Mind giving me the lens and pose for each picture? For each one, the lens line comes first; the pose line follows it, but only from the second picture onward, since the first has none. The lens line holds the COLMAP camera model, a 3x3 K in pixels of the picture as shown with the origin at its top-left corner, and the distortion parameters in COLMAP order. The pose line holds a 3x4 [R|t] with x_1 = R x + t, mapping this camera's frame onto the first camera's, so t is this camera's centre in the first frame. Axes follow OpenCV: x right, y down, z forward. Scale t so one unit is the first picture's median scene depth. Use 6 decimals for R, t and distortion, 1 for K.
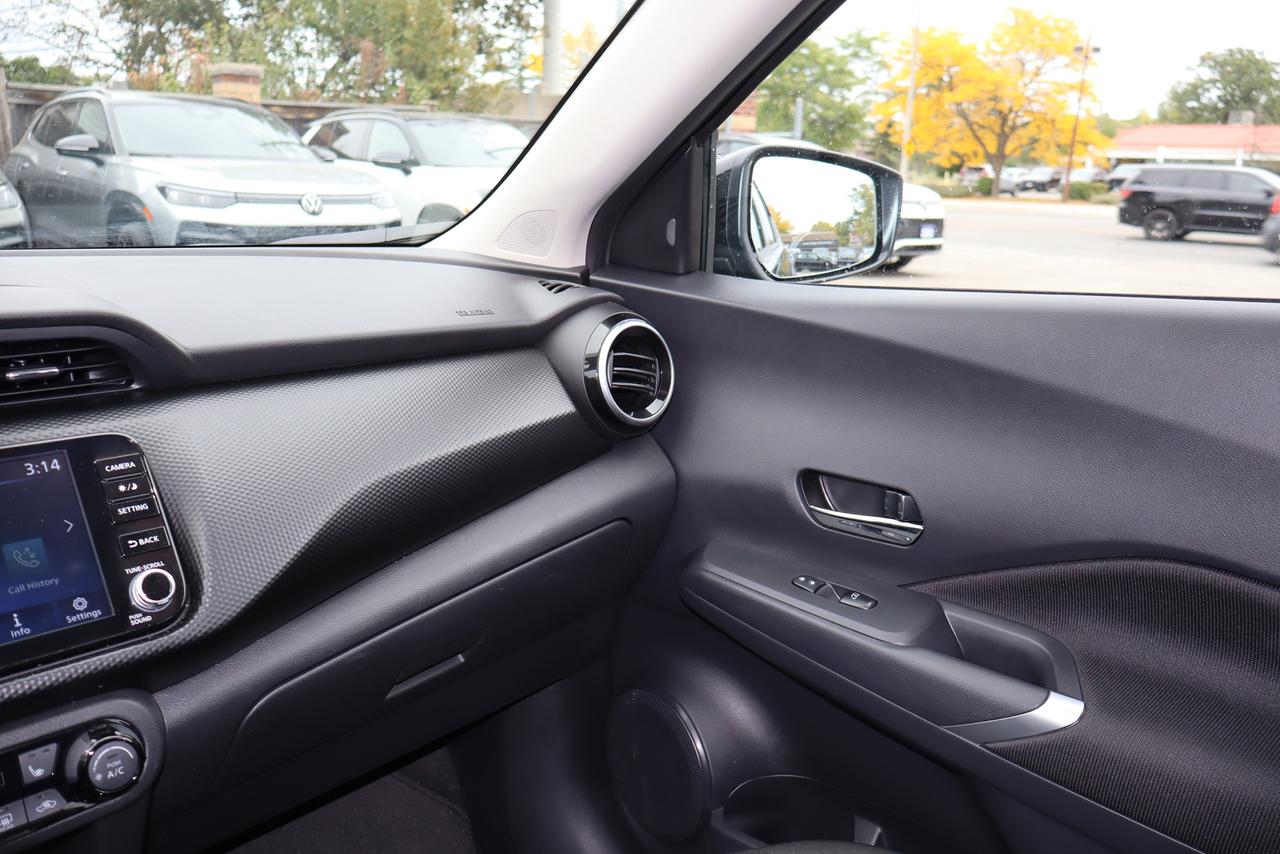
lens RADIAL K [[1040.5, 0, 639.7], [0, 1040.5, 419.8], [0, 0, 1]] dist [-0.032833, 0.021034]
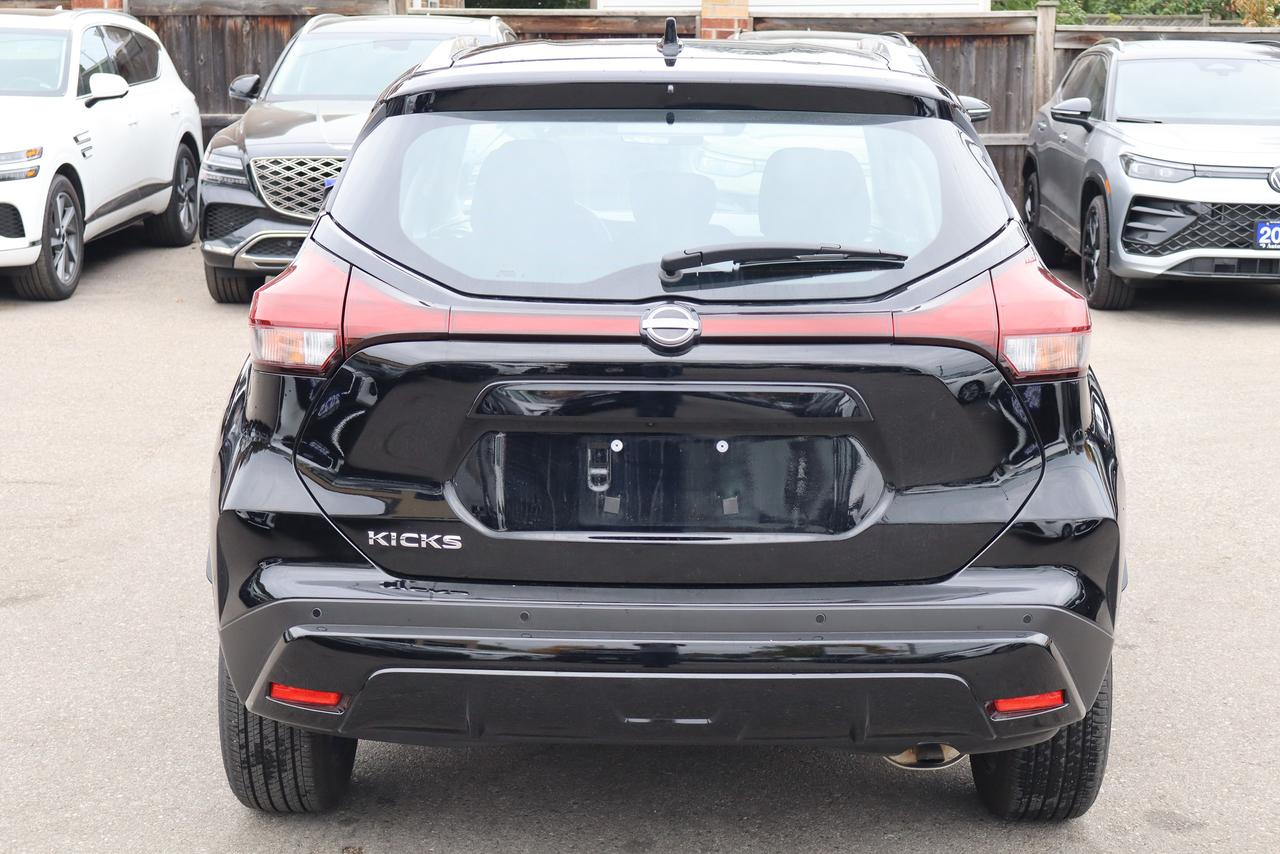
lens RADIAL K [[2182.7, 0, 640.4], [0, 2182.7, 421.4], [0, 0, 1]] dist [0.032926, 0.000000]
pose [[0.684153, 0.102168, -0.722147, 3.650203], [-0.161225, 0.986830, -0.013127, 0.535737], [0.711296, 0.125409, 0.691615, -3.351591]]
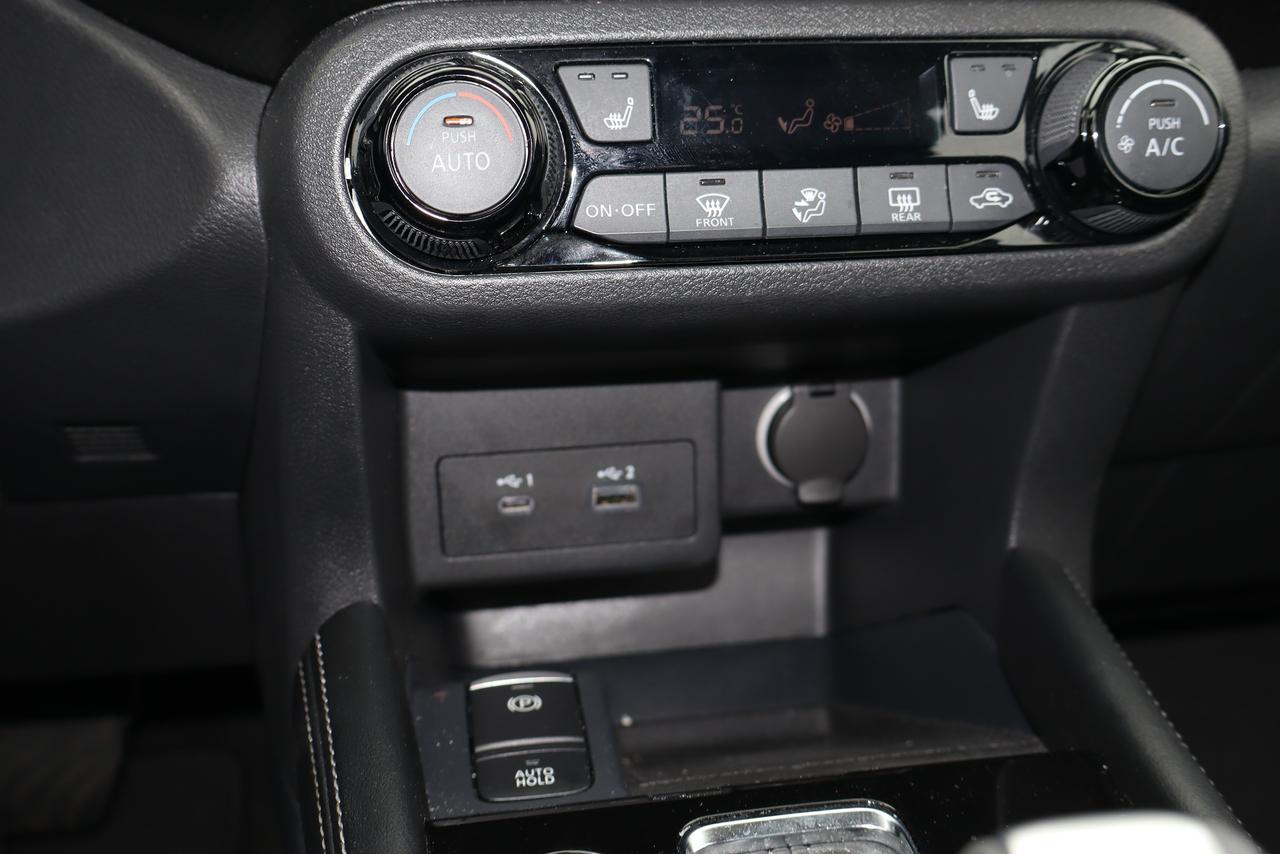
lens RADIAL K [[1302.1, 0, 632.9], [0, 1302.1, 420.1], [0, 0, 1]] dist [-0.012148, 0.000000]
pose [[0.792112, 0.157158, -0.589797, -0.196614], [-0.113456, 0.987355, 0.110719, 0.222284], [0.599739, -0.020786, 0.799926, 0.265570]]
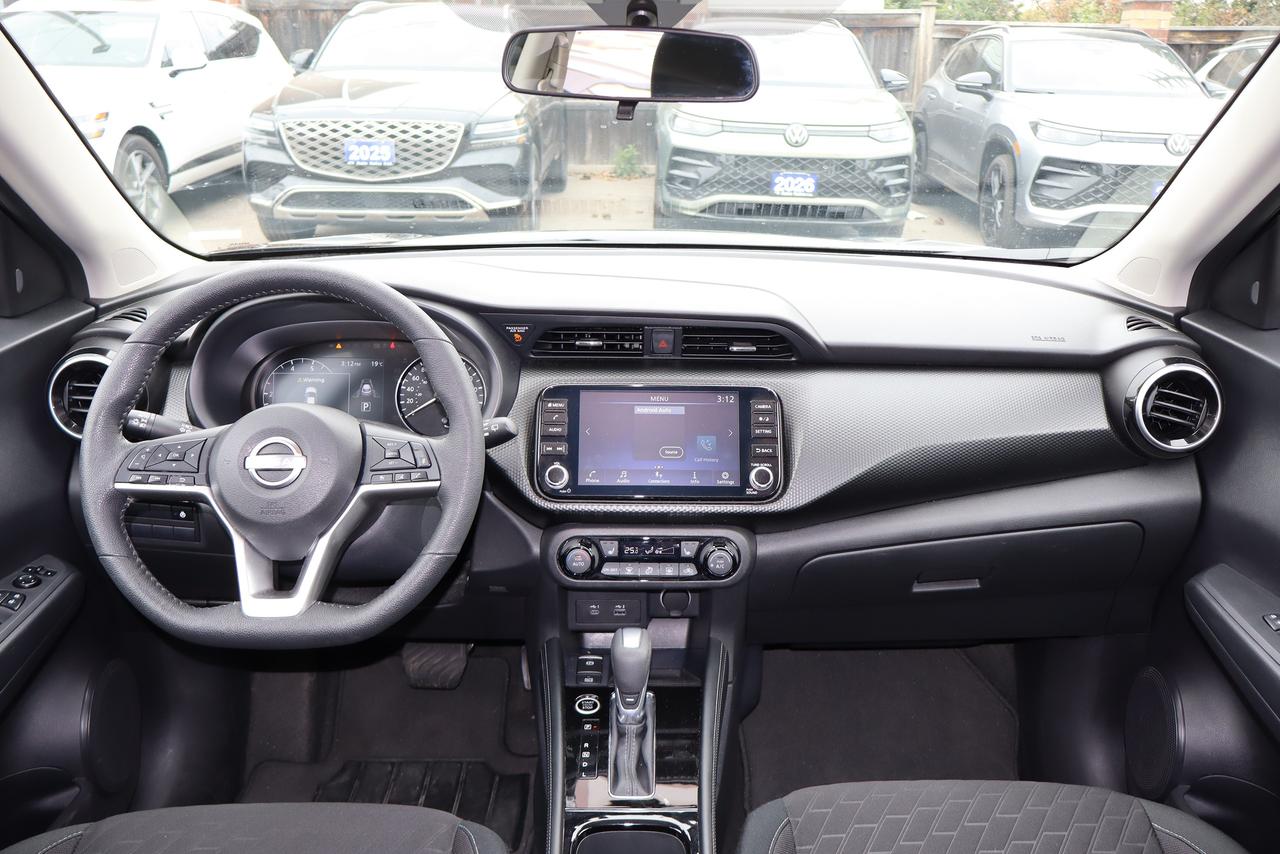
lens RADIAL K [[1040.5, 0, 650.6], [0, 1040.5, 425.3], [0, 0, 1]] dist [-0.032833, 0.021034]
pose [[0.695536, 0.222010, -0.683331, 0.350947], [-0.162929, 0.975024, 0.150940, -0.095802], [0.699774, 0.006350, 0.714336, -0.245398]]
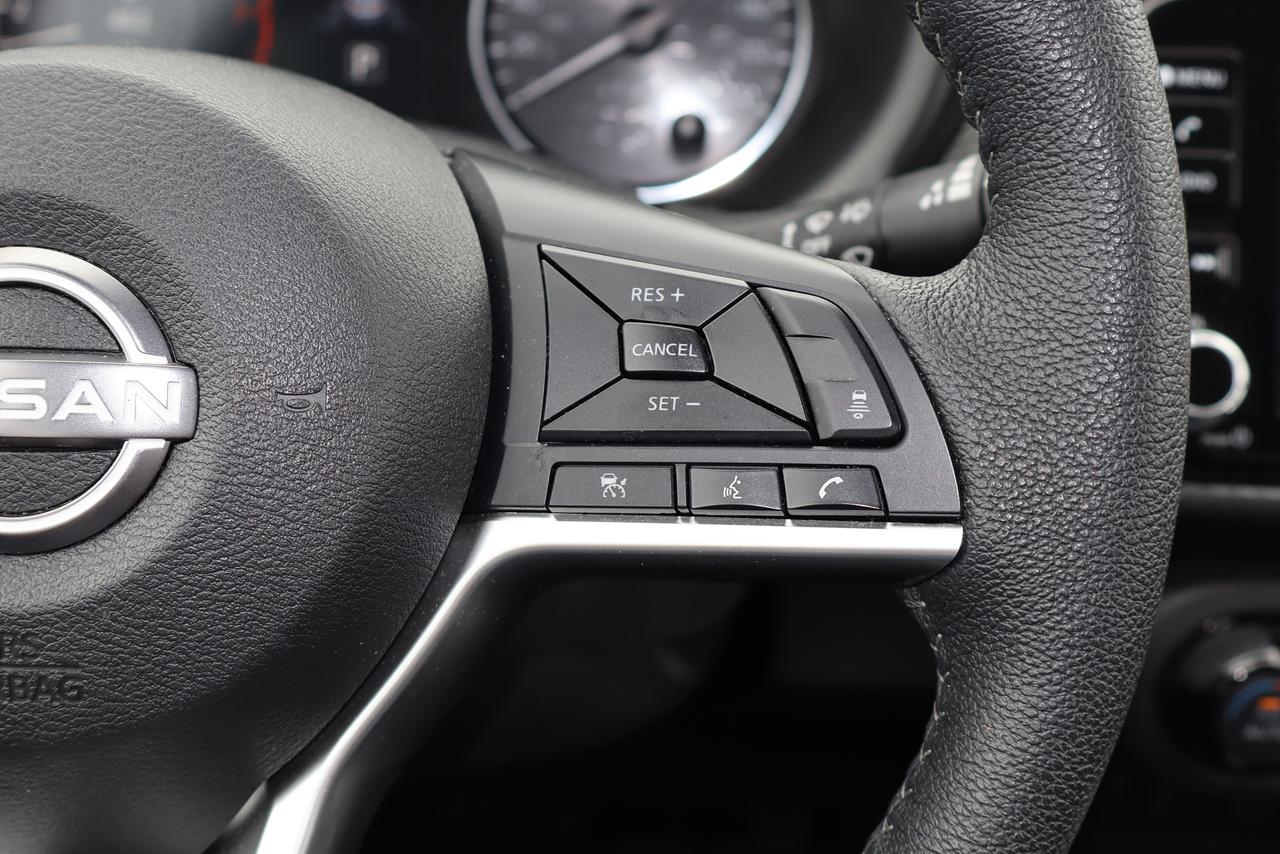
lens RADIAL K [[1752.6, 0, 644.1], [0, 1752.6, 430.6], [0, 0, 1]] dist [0.005003, 0.000000]
pose [[0.667280, 0.367793, -0.647661, -0.223111], [-0.180011, 0.923429, 0.338932, 0.017748], [0.722726, -0.109576, 0.682393, 0.044645]]
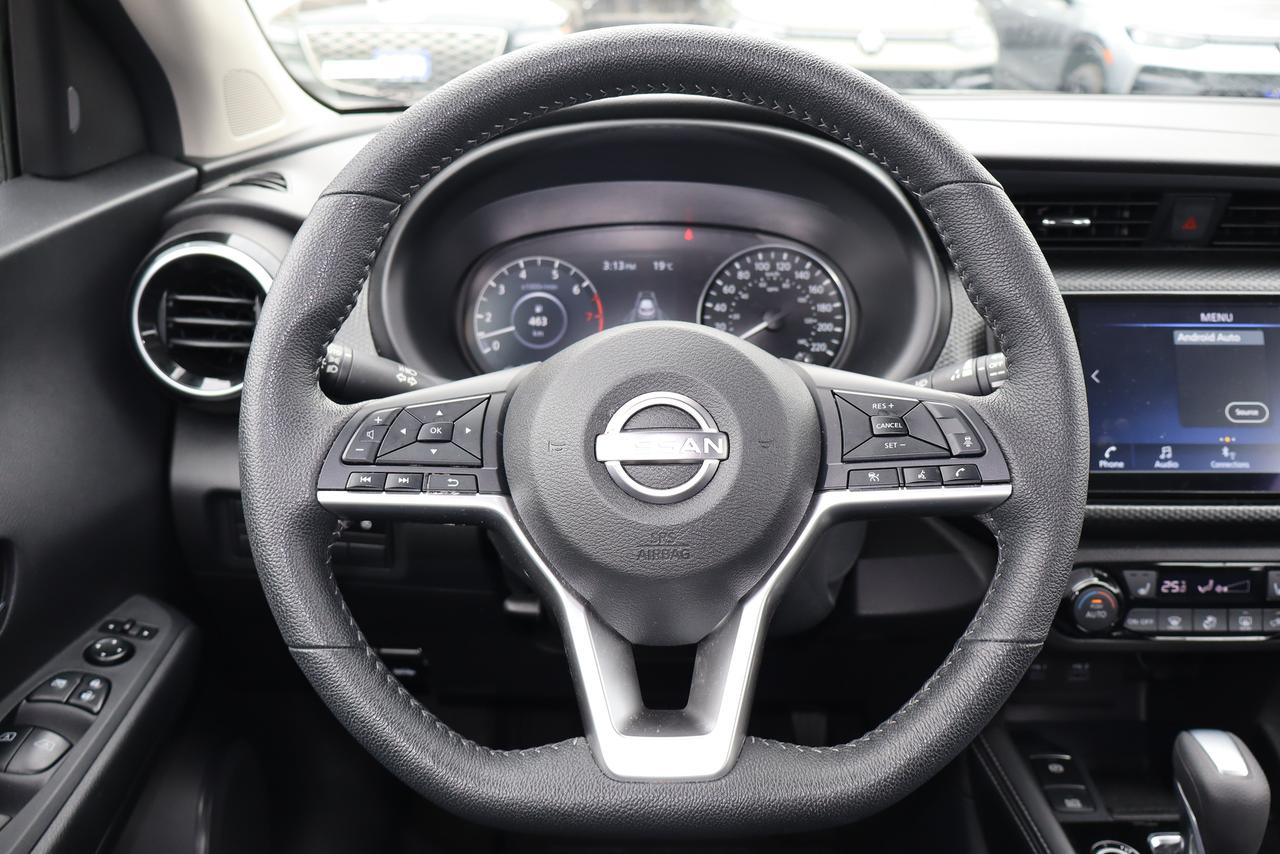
lens RADIAL K [[1040.5, 0, 629.7], [0, 1040.5, 424.4], [0, 0, 1]] dist [-0.032833, 0.021034]
pose [[0.677178, 0.255535, -0.690023, -0.179527], [-0.152610, 0.966145, 0.208023, 0.024427], [0.719820, -0.035564, 0.693249, -0.137142]]
